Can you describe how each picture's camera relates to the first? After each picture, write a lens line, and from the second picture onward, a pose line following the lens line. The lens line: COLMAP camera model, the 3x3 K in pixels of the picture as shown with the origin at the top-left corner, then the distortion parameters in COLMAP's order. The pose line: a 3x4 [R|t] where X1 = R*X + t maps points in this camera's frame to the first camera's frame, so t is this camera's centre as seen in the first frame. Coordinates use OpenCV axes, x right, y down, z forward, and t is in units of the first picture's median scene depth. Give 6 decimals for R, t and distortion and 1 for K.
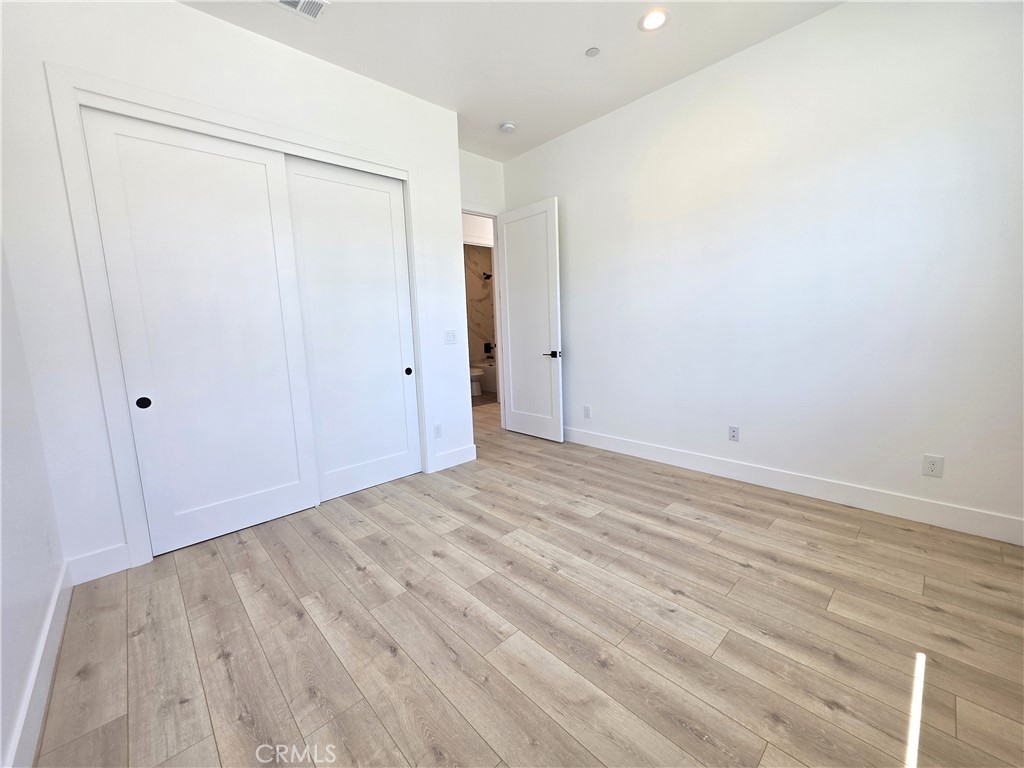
lens RADIAL K [[407.8, 0, 510.9], [0, 407.8, 378.6], [0, 0, 1]] dist [0.001662, 0.000963]
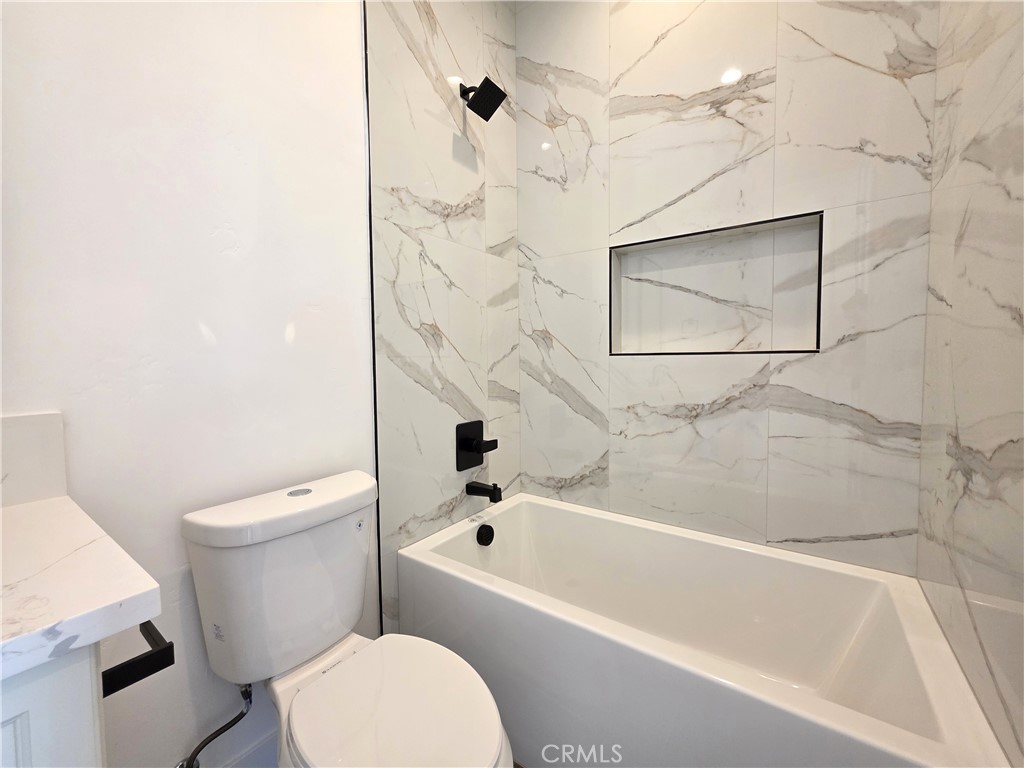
lens RADIAL K [[407.8, 0, 510.9], [0, 407.8, 378.6], [0, 0, 1]] dist [0.001662, 0.000963]
pose [[0.979671, 0.018262, 0.199776, -0.079549], [-0.001008, 0.996283, -0.086129, -0.091908], [-0.200607, 0.084177, 0.976049, 0.792663]]
